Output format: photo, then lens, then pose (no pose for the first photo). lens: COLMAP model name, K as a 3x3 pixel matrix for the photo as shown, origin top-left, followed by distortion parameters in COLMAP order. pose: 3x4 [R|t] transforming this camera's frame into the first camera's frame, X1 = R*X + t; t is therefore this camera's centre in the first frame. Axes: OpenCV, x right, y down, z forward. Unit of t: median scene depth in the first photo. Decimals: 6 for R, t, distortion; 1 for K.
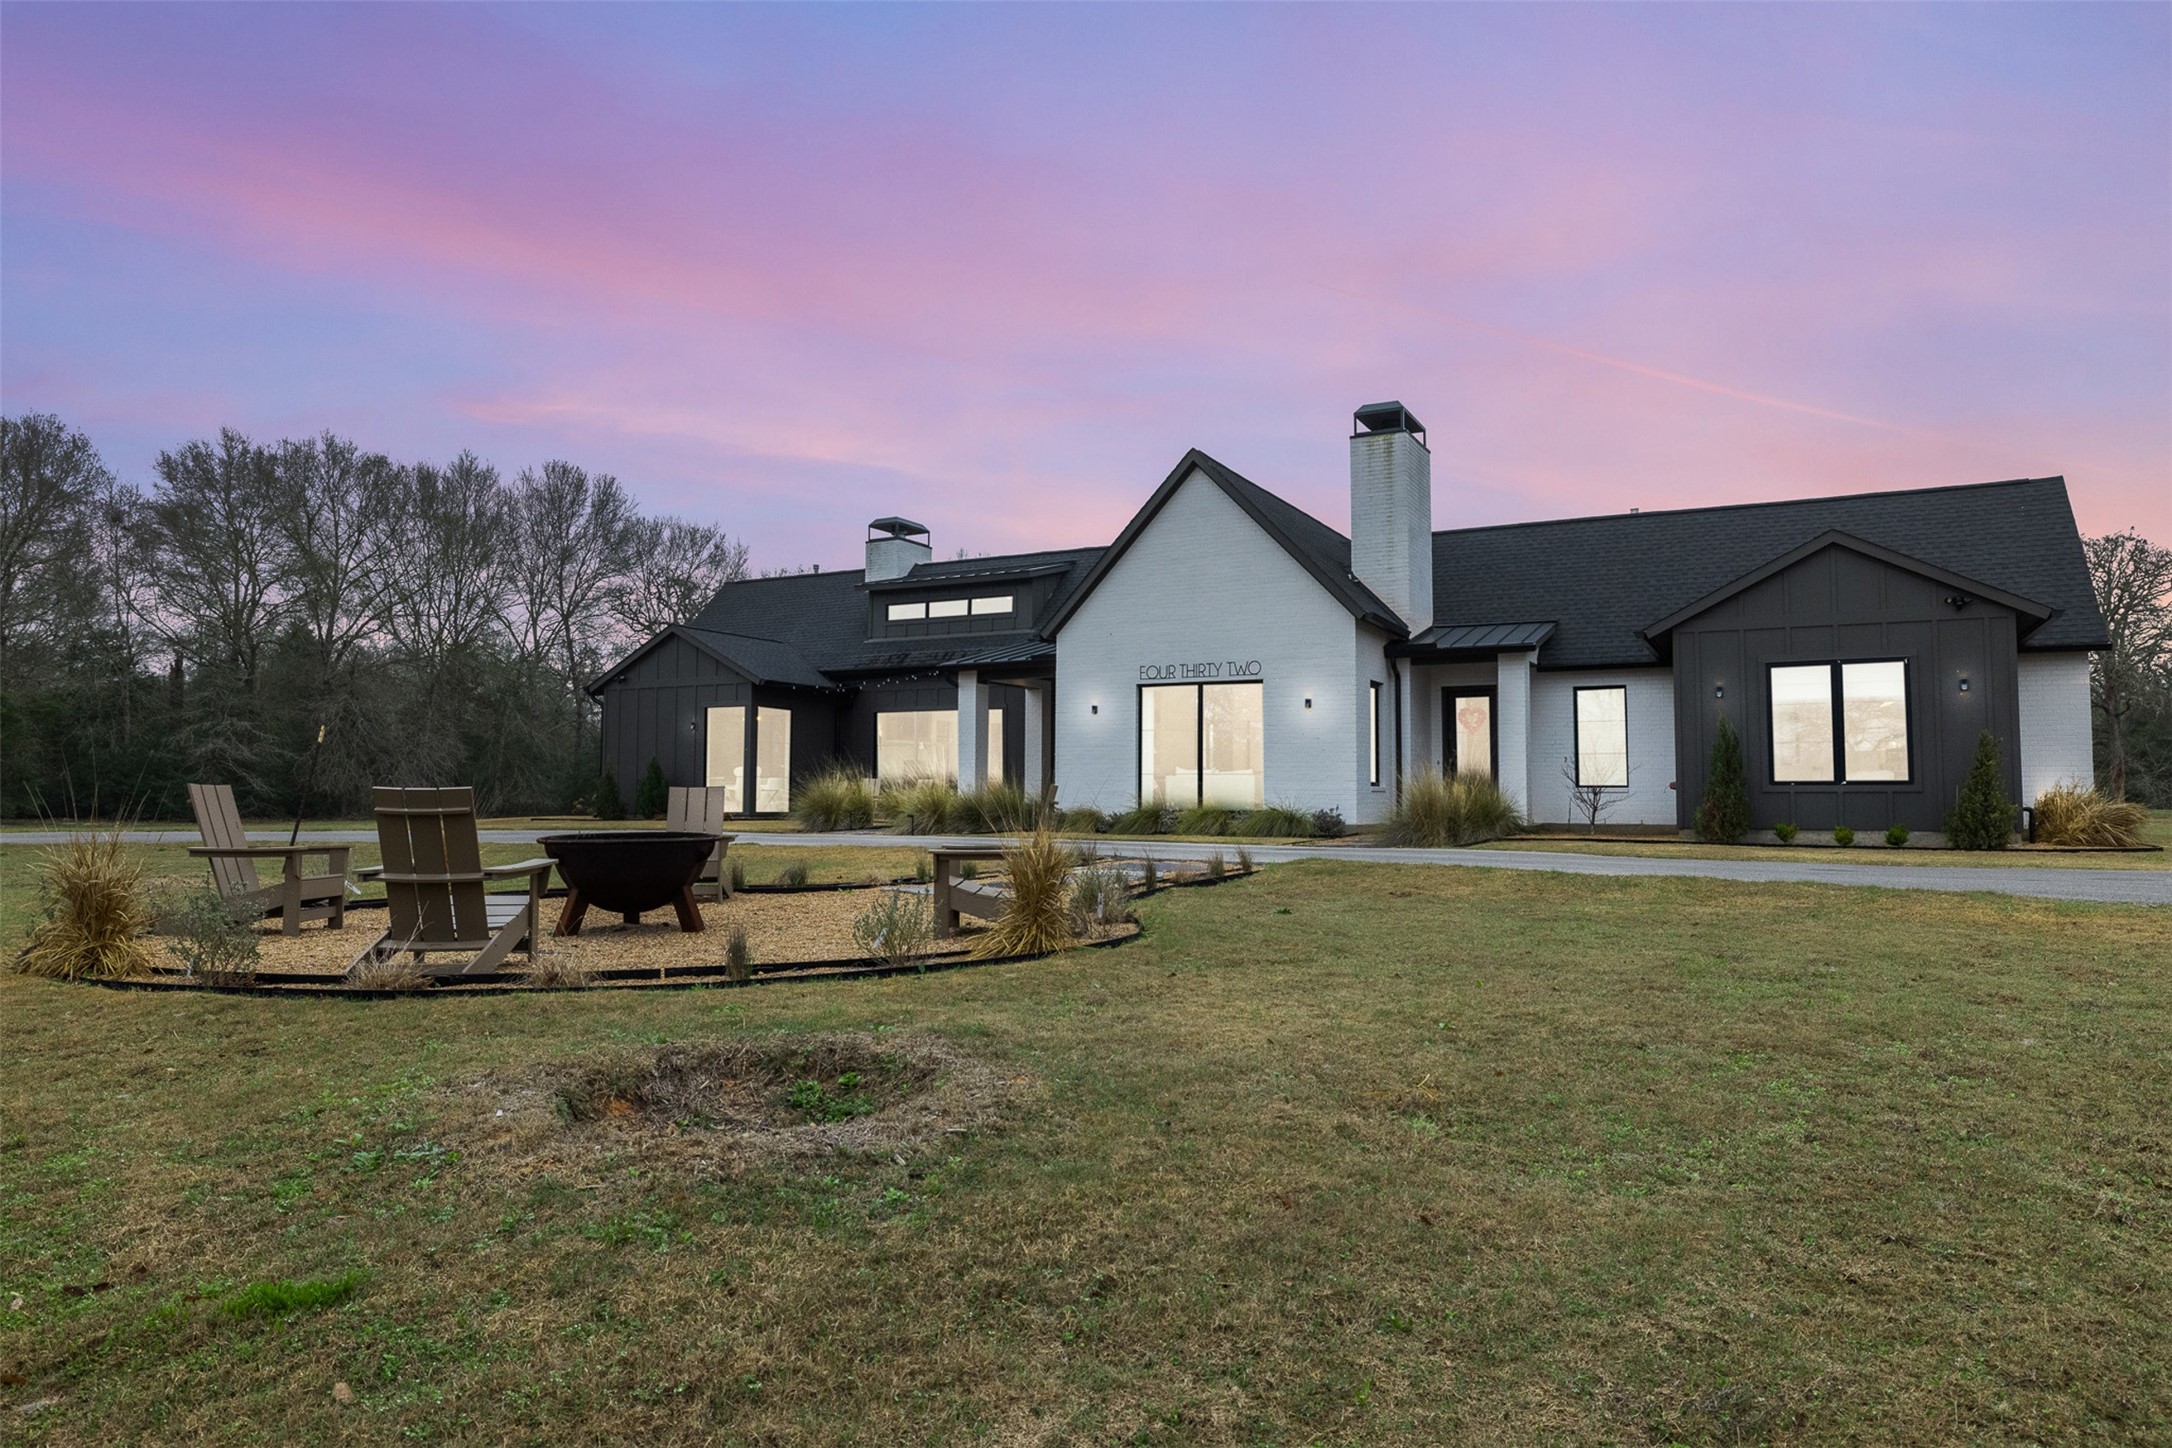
lens RADIAL K [[1314.8, 0, 1081.7], [0, 1314.8, 730.0], [0, 0, 1]] dist [-0.003143, -0.001380]
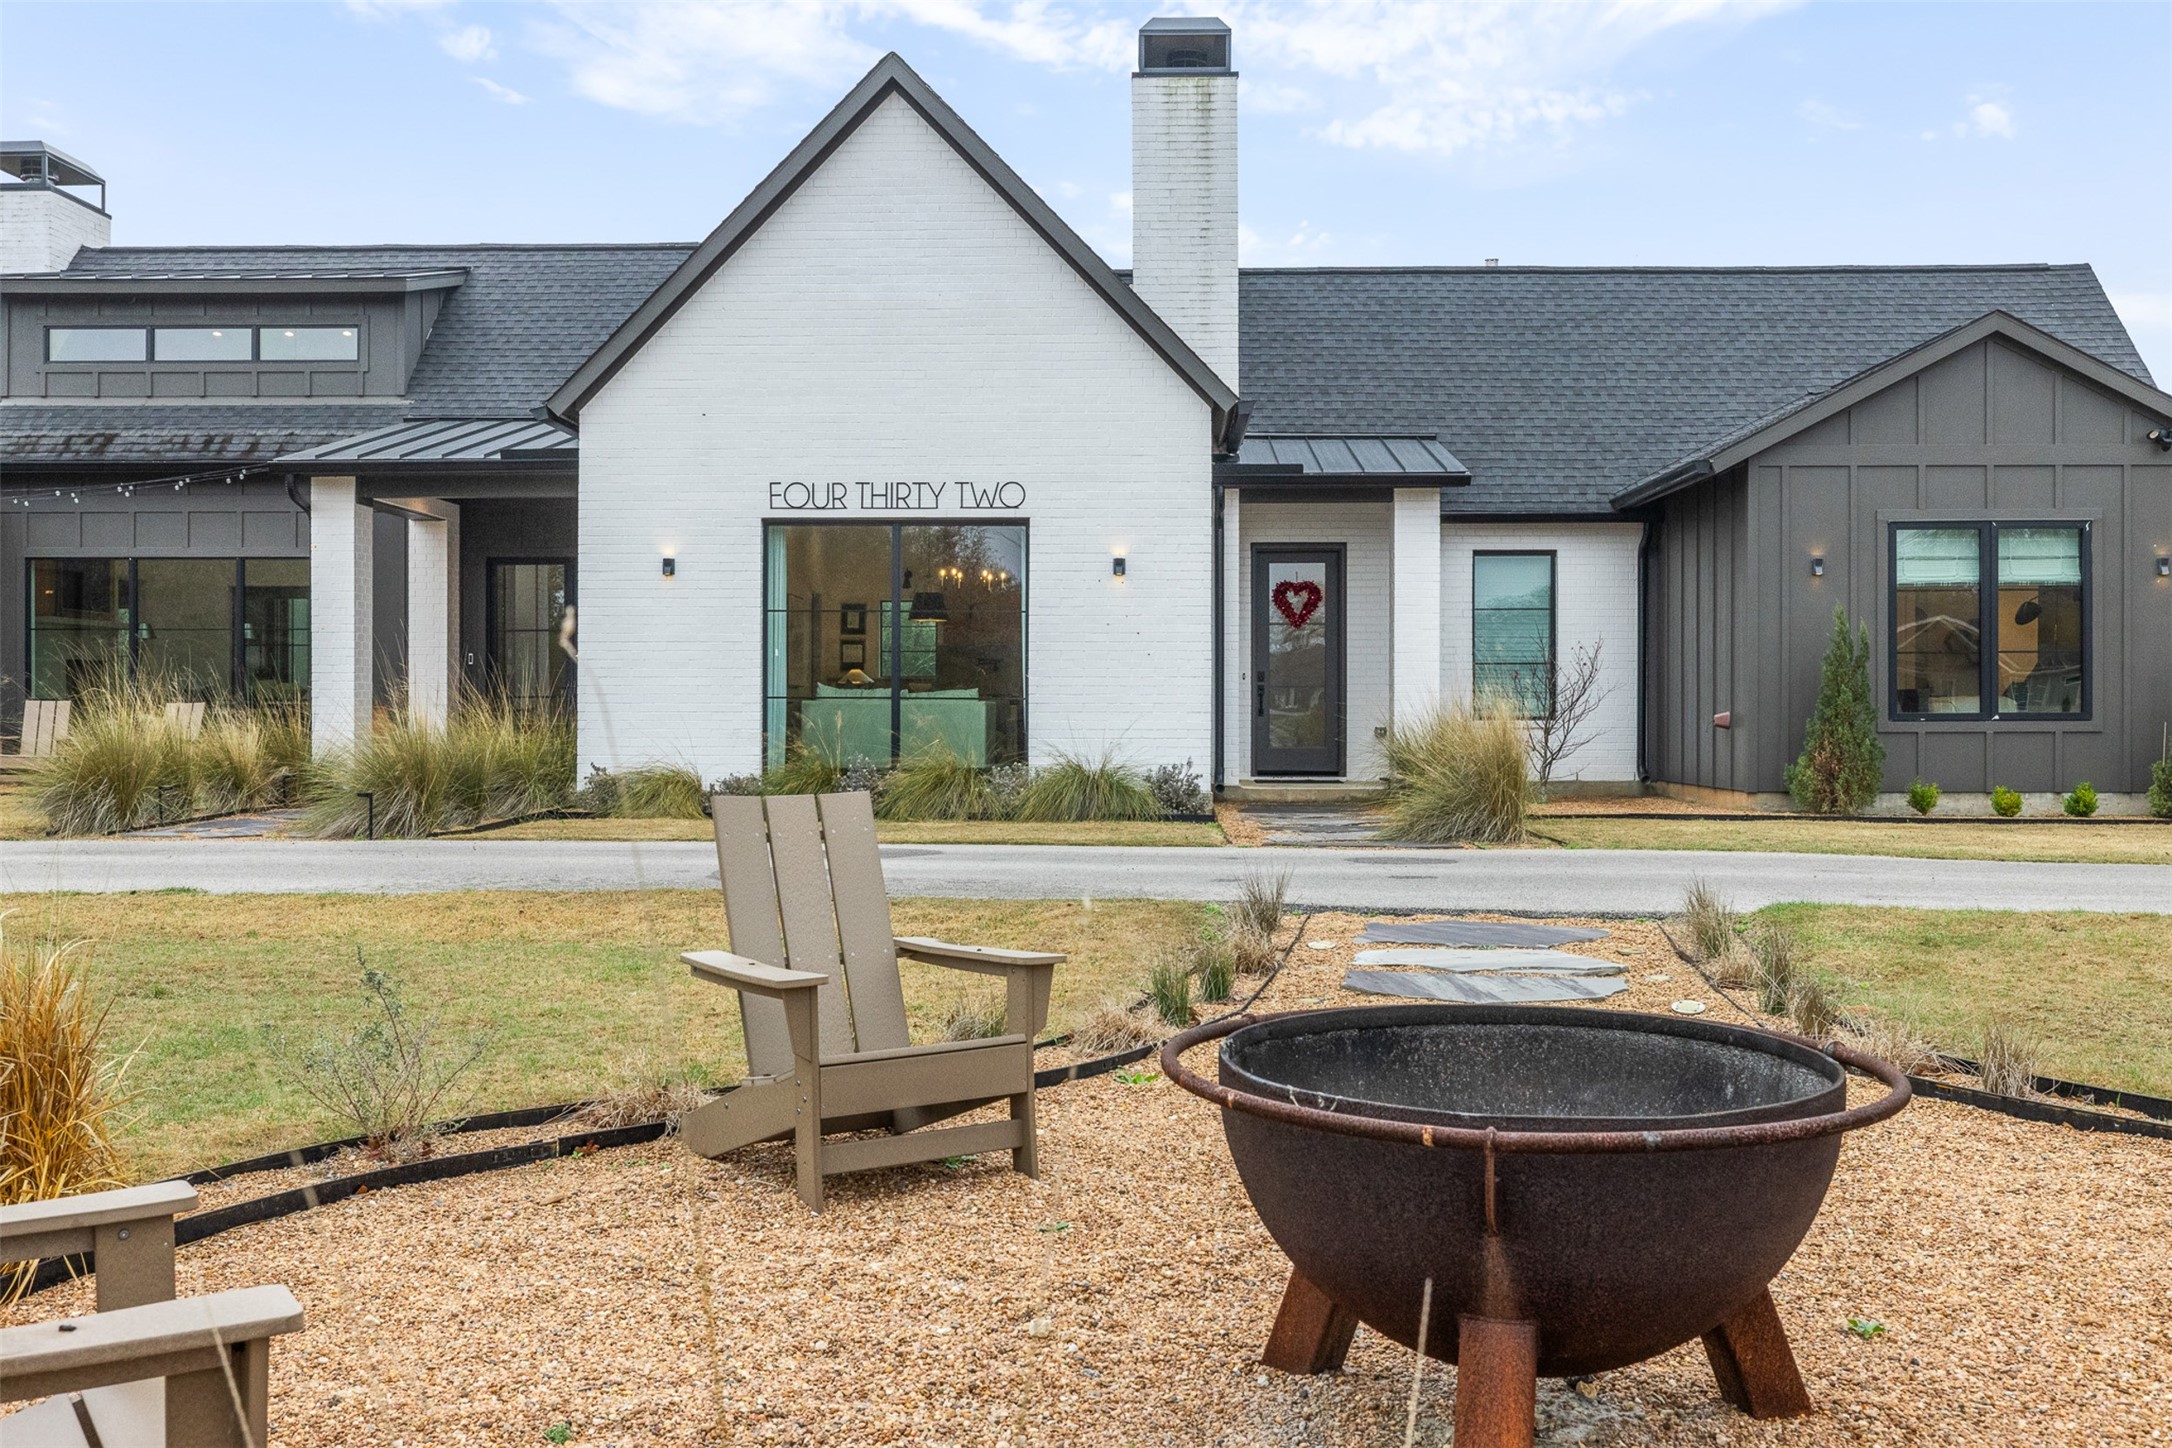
lens RADIAL K [[2132.3, 0, 1083.4], [0, 2132.3, 719.5], [0, 0, 1]] dist [-0.001330, 0.000000]
pose [[0.899851, -0.002184, 0.436192, -0.203096], [-0.019480, 0.998789, 0.045188, 0.002645], [-0.435762, -0.049160, 0.898718, 0.218115]]
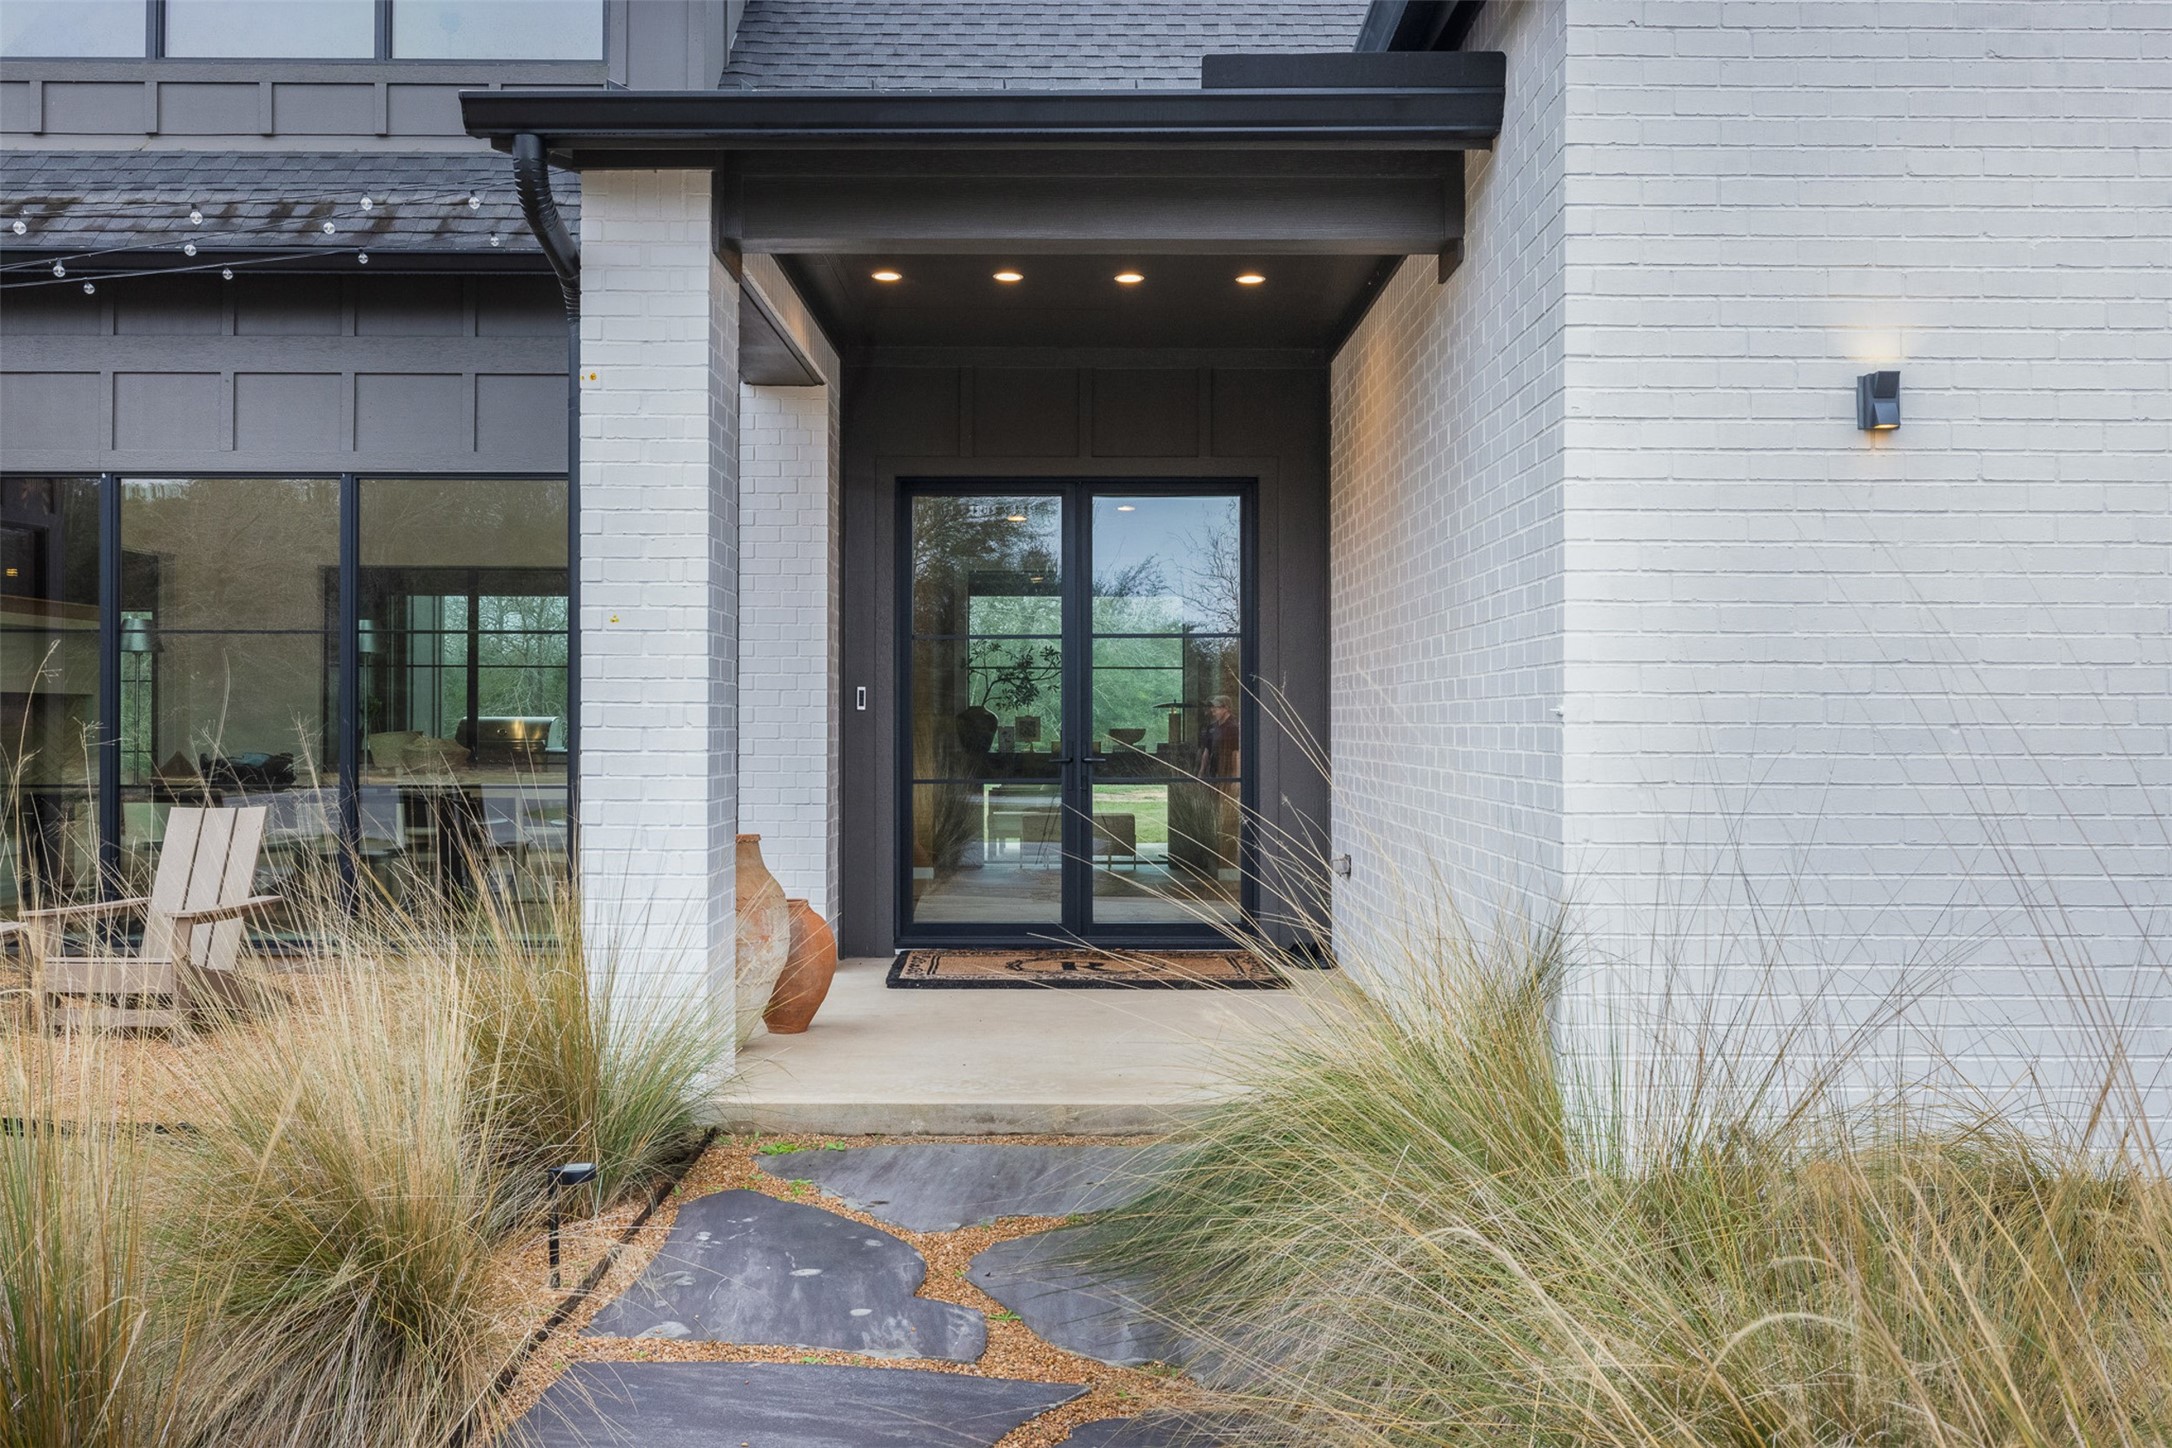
lens RADIAL K [[1773.7, 0, 1085.9], [0, 1773.7, 725.0], [0, 0, 1]] dist [0.005002, 0.000126]
pose [[0.886739, 0.001398, 0.462268, -0.158073], [-0.023854, 0.998802, 0.042737, 0.013495], [-0.461654, -0.048924, 0.885710, 0.888145]]
